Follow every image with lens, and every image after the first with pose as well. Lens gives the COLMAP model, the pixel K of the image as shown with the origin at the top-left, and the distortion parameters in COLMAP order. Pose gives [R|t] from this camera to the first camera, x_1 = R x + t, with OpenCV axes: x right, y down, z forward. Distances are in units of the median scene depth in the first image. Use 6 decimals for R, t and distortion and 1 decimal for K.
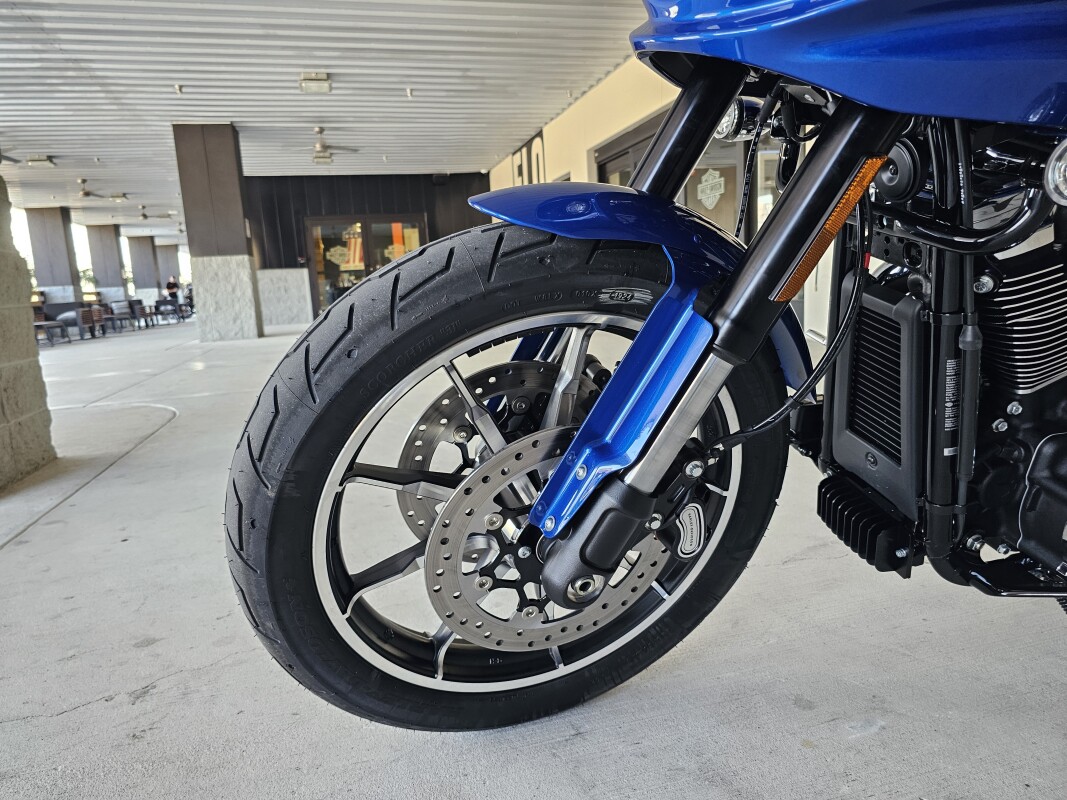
lens RADIAL K [[725.6, 0, 519.9], [0, 725.6, 405.6], [0, 0, 1]] dist [0.063684, -0.065596]
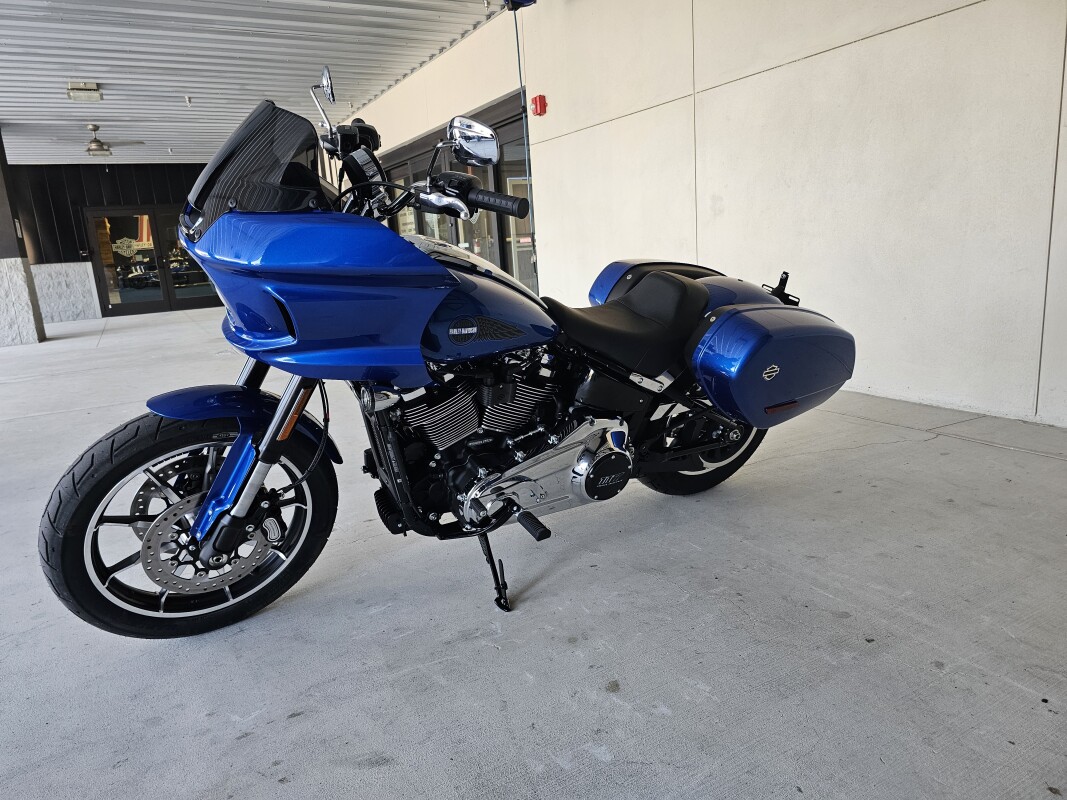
lens RADIAL K [[726.0, 0, 533.4], [0, 726.0, 397.2], [0, 0, 1]] dist [0.039026, -0.035670]
pose [[0.968532, -0.062061, 0.241026, 0.432880], [0.054059, 0.997749, 0.039676, -0.247906], [-0.242946, -0.025398, 0.969707, -1.205672]]
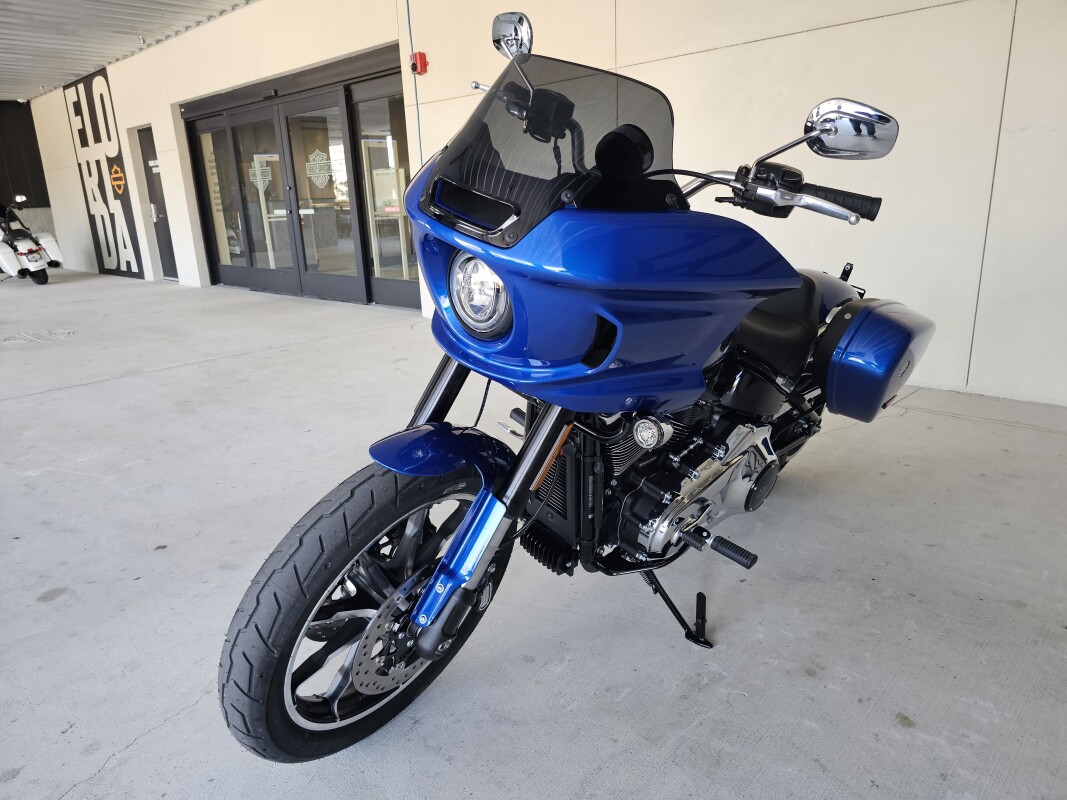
lens RADIAL K [[726.0, 0, 533.4], [0, 726.0, 397.2], [0, 0, 1]] dist [0.039026, -0.035670]
pose [[0.846385, -0.122009, 0.518407, -0.477496], [0.078650, 0.991366, 0.104913, -0.439458], [-0.526731, -0.048025, 0.848674, -0.508371]]
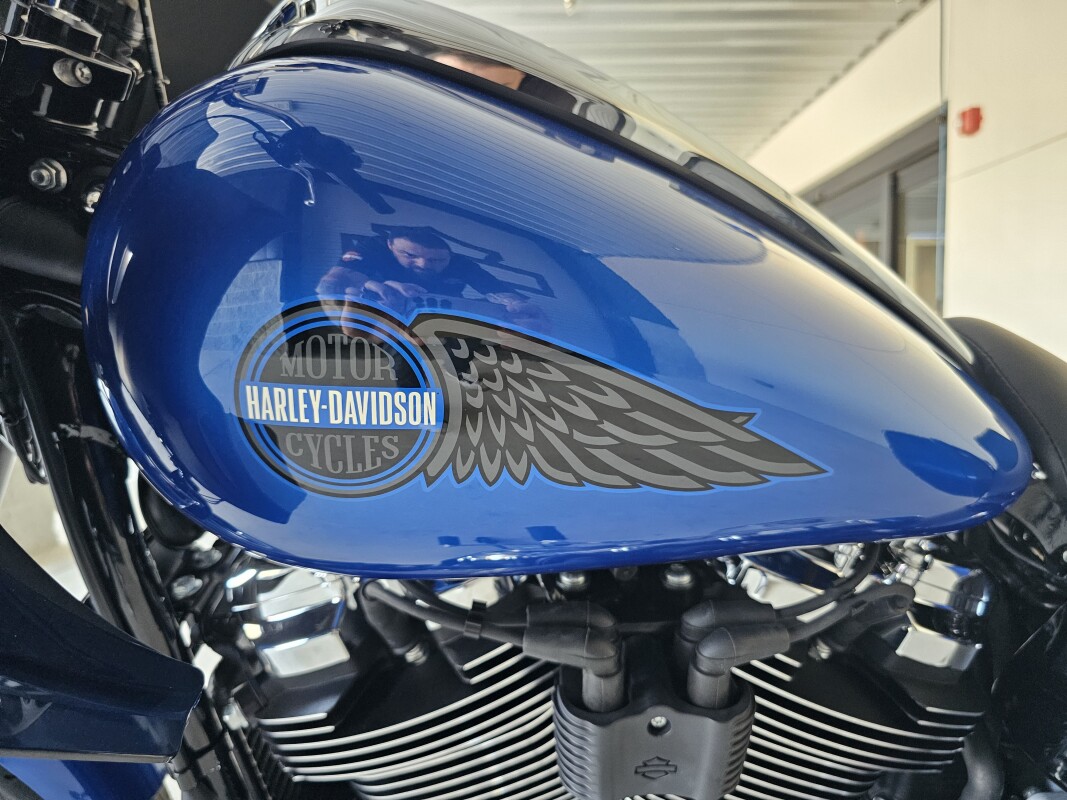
lens RADIAL K [[725.6, 0, 519.9], [0, 725.6, 405.6], [0, 0, 1]] dist [0.063684, -0.065596]
pose [[0.964265, 0.062370, -0.257493, 0.867527], [-0.082813, 0.994151, -0.069317, -0.340279], [0.251663, 0.088164, 0.963791, 0.409508]]
